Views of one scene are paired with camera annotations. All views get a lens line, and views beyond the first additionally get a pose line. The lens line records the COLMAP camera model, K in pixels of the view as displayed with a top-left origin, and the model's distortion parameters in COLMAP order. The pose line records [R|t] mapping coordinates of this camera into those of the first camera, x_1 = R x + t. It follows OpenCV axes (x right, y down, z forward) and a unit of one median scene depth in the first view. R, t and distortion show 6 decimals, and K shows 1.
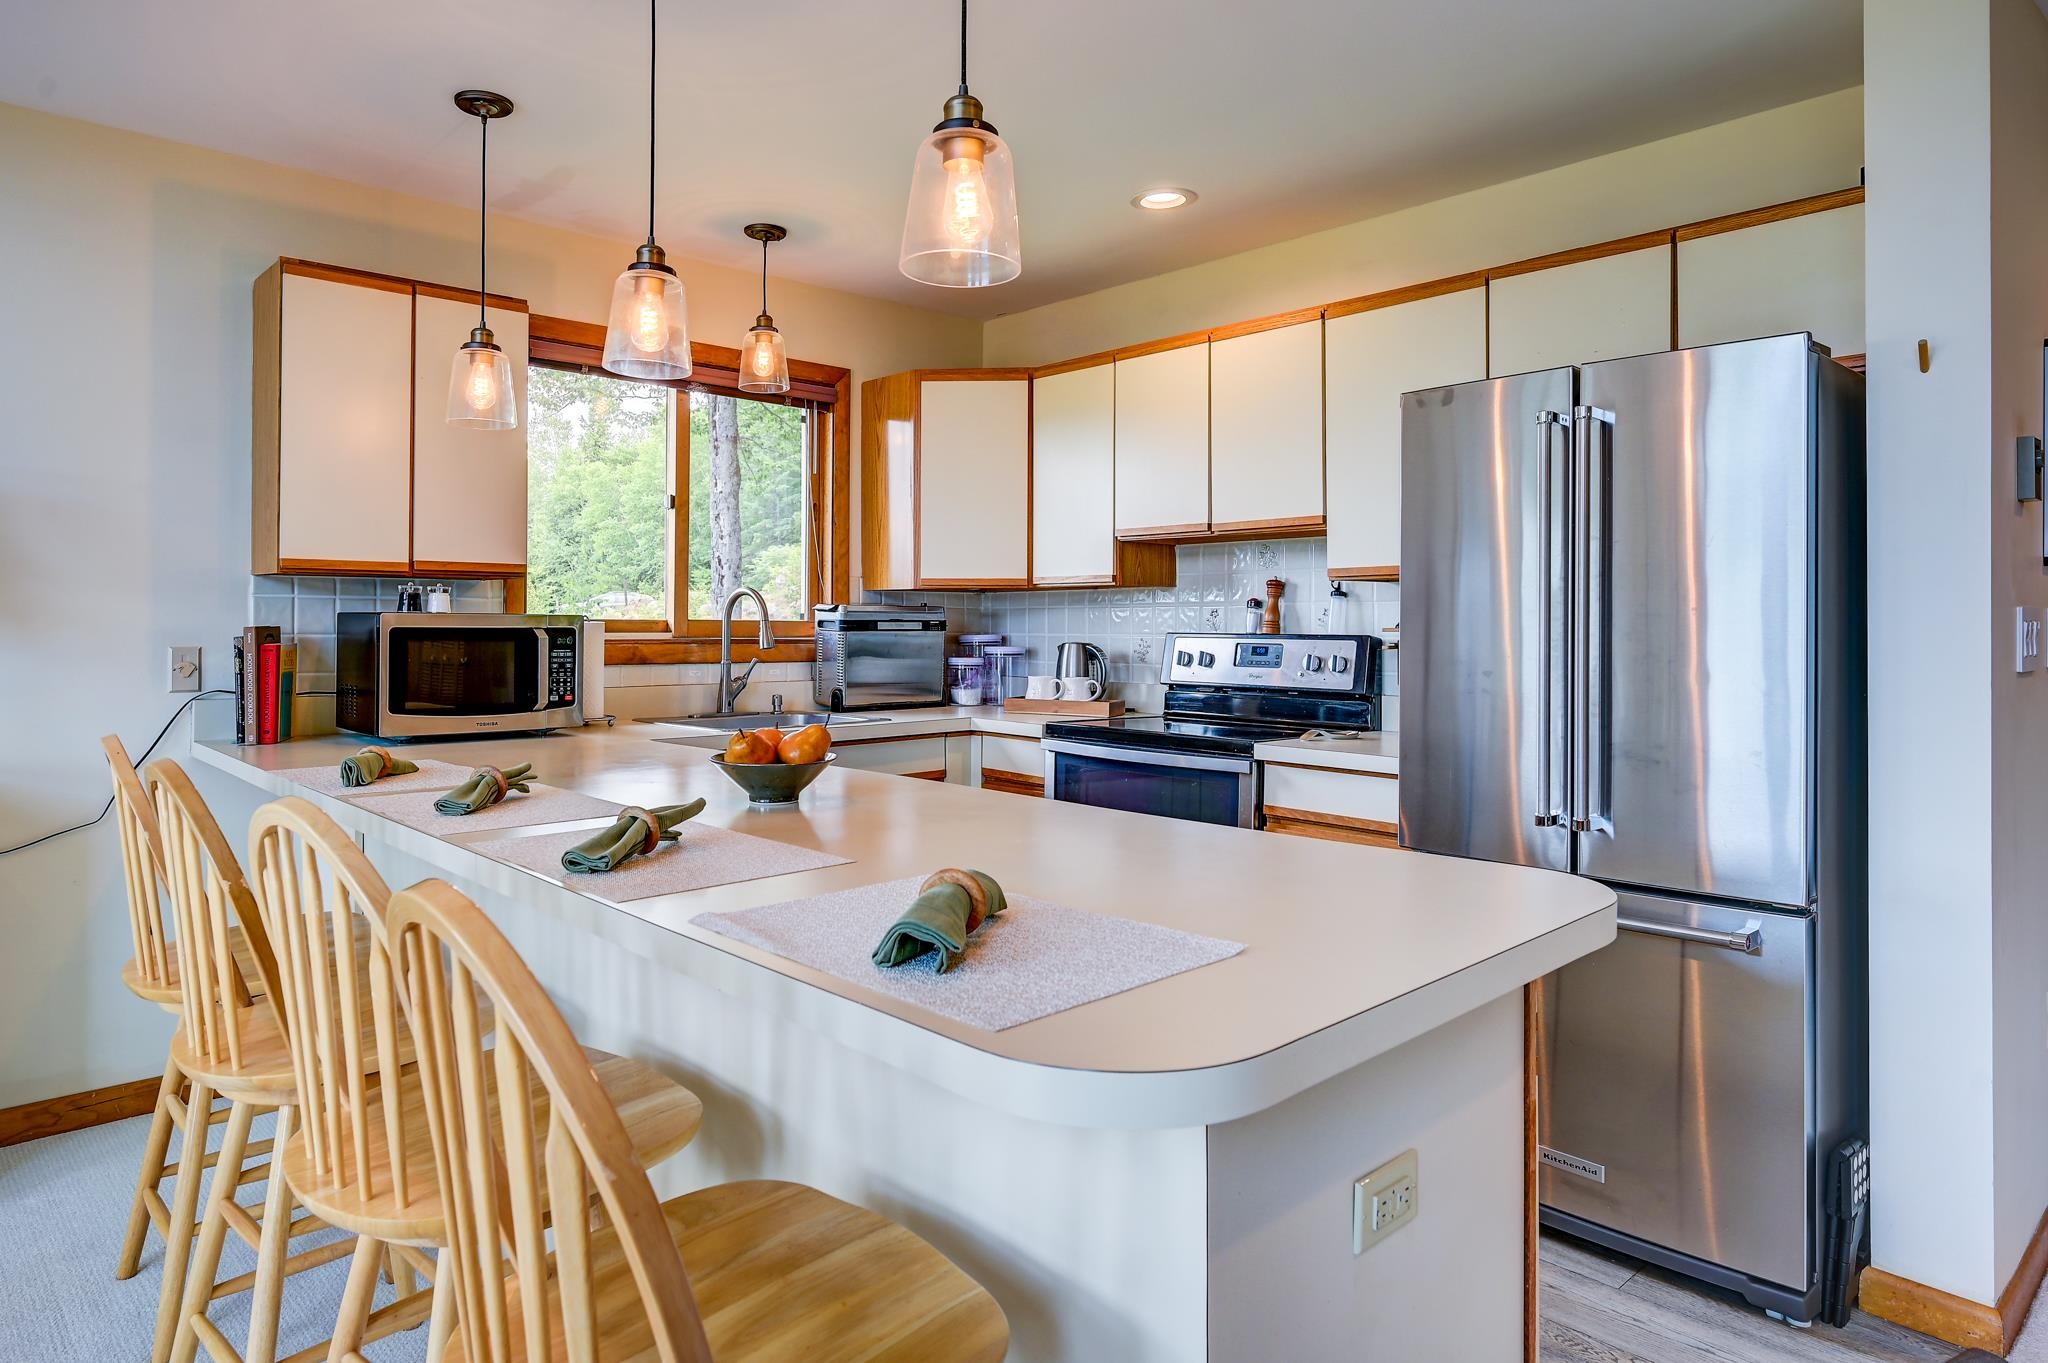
lens RADIAL K [[1211.1, 0, 949.3], [0, 1211.1, 629.7], [0, 0, 1]] dist [-0.002020, -0.000330]
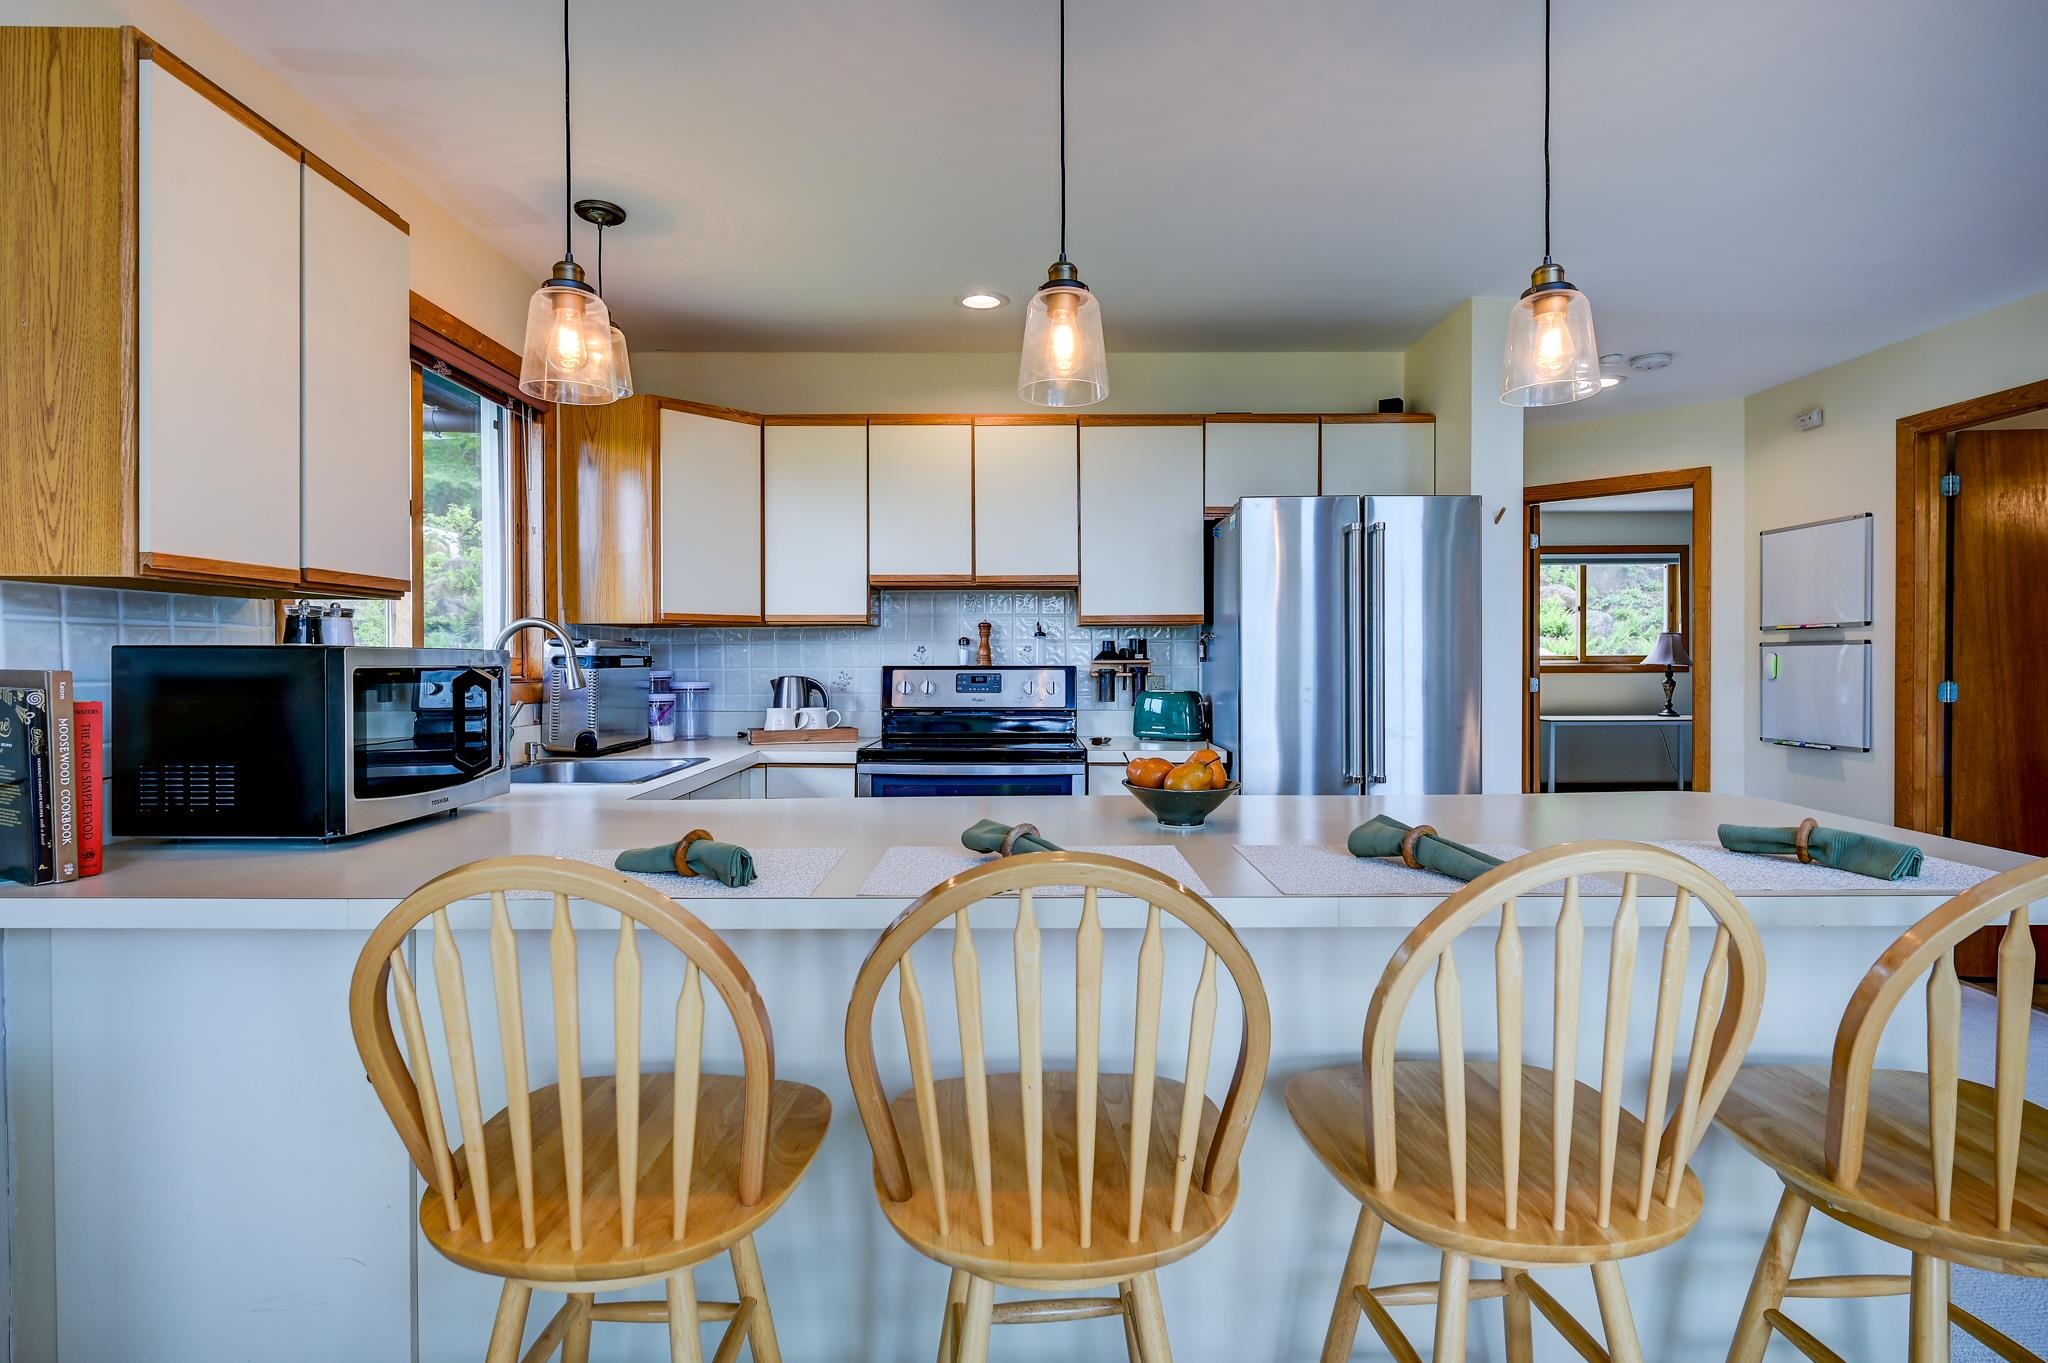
lens RADIAL K [[1026.6, 0, 1030.7], [0, 1026.6, 663.2], [0, 0, 1]] dist [0.001988, 0.000088]
pose [[0.653154, -0.008982, 0.757172, -0.484545], [0.008723, 0.999953, 0.004338, -0.003244], [-0.757175, 0.003771, 0.653202, 0.260329]]
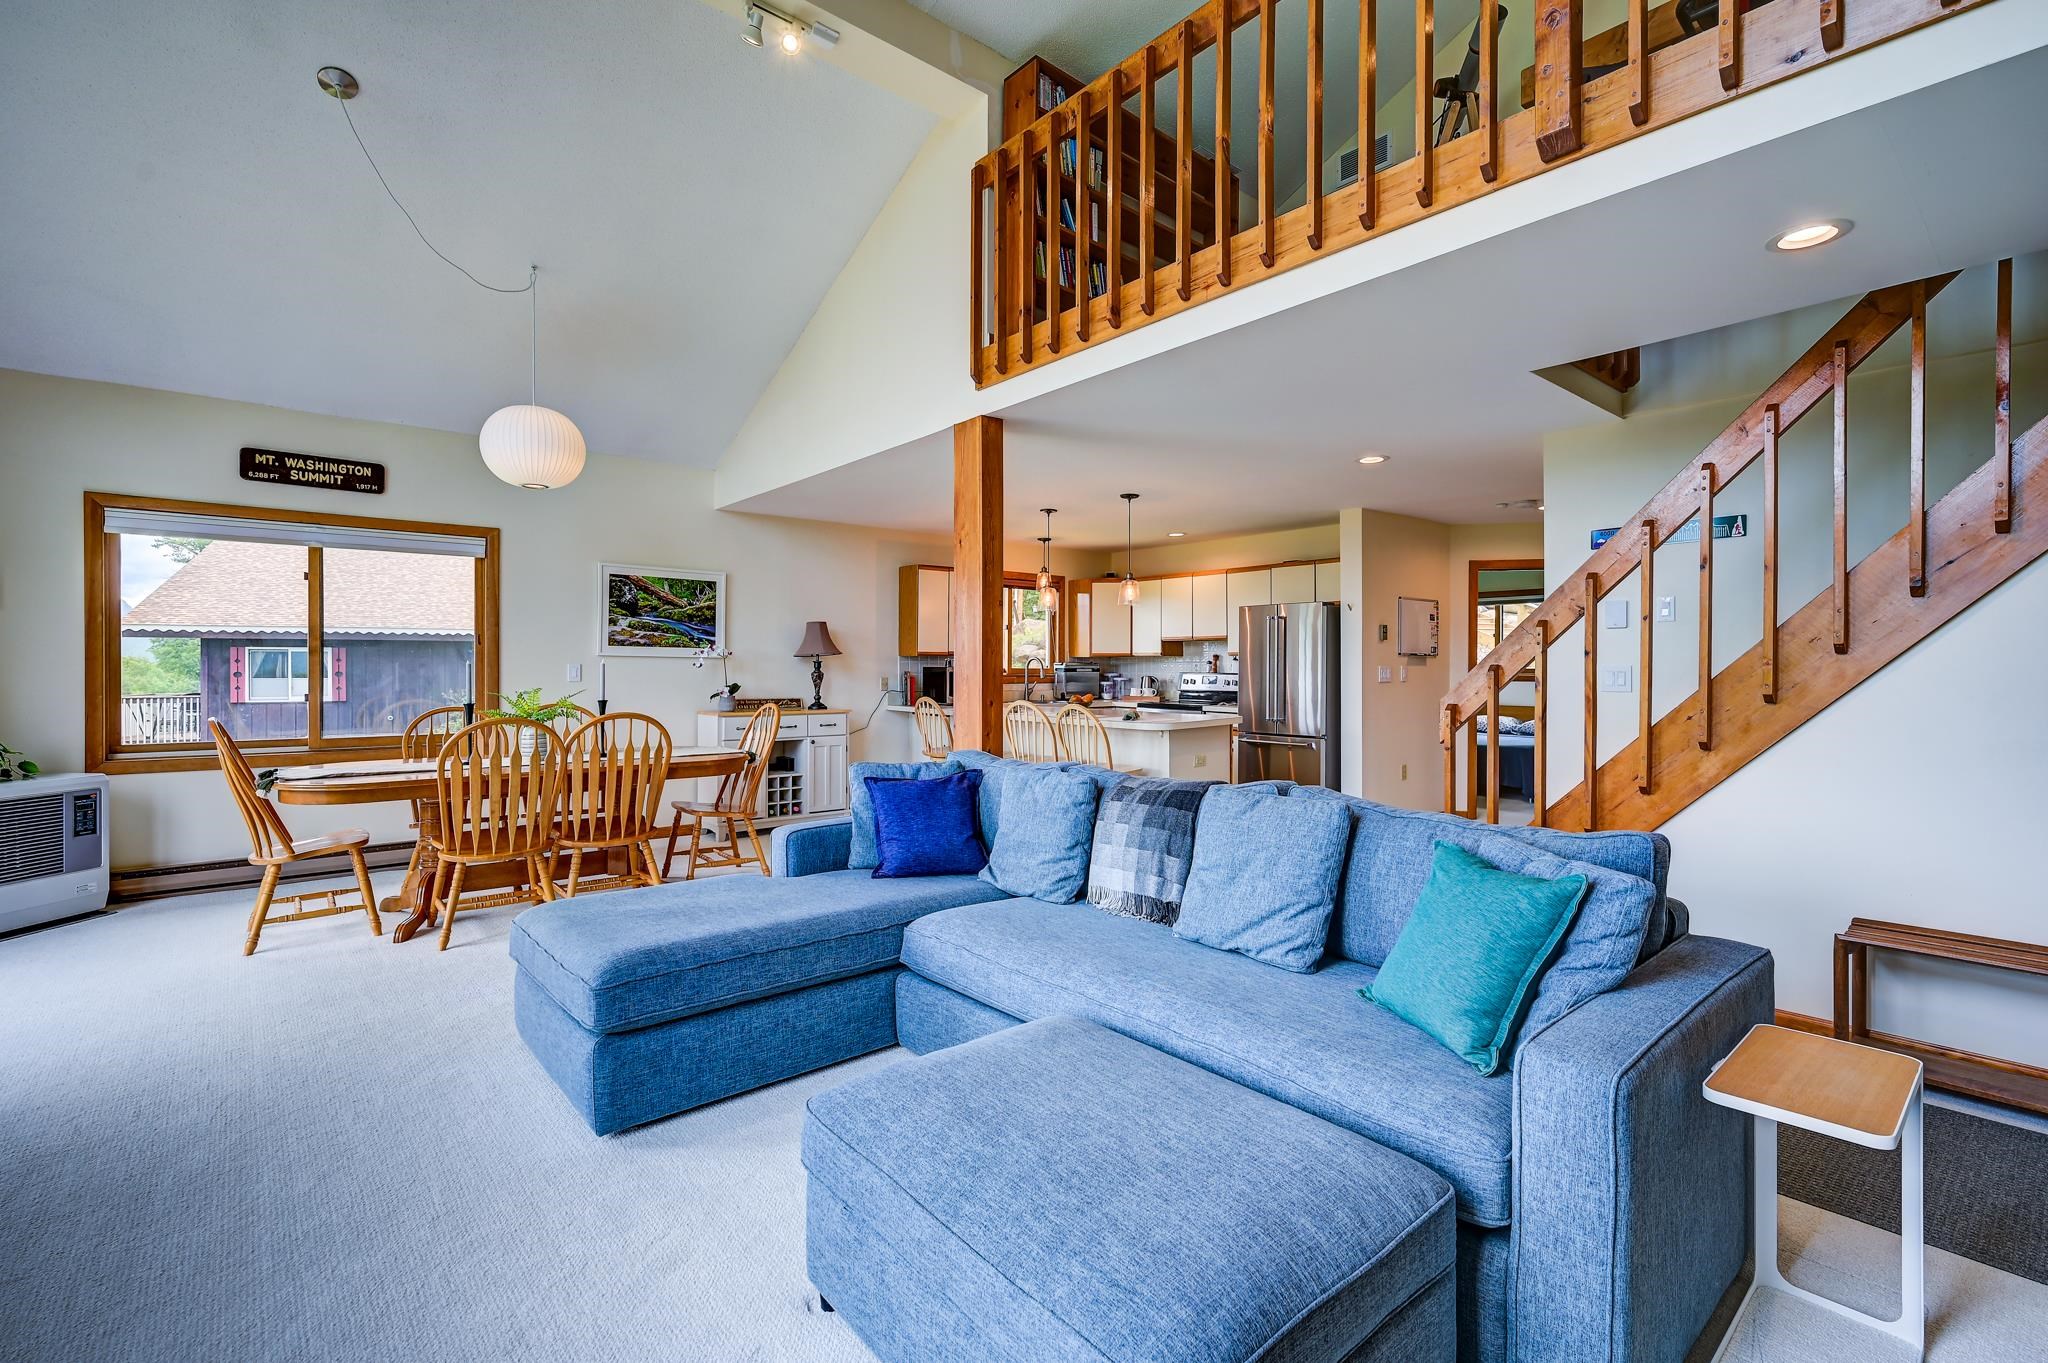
lens RADIAL K [[912.2, 0, 1029.0], [0, 912.2, 671.6], [0, 0, 1]] dist [0.002313, 0.000255]
pose [[0.999892, -0.001989, -0.014534, -0.149007], [0.002017, 0.999996, 0.001933, -0.004467], [0.014530, -0.001962, 0.999893, -1.189032]]
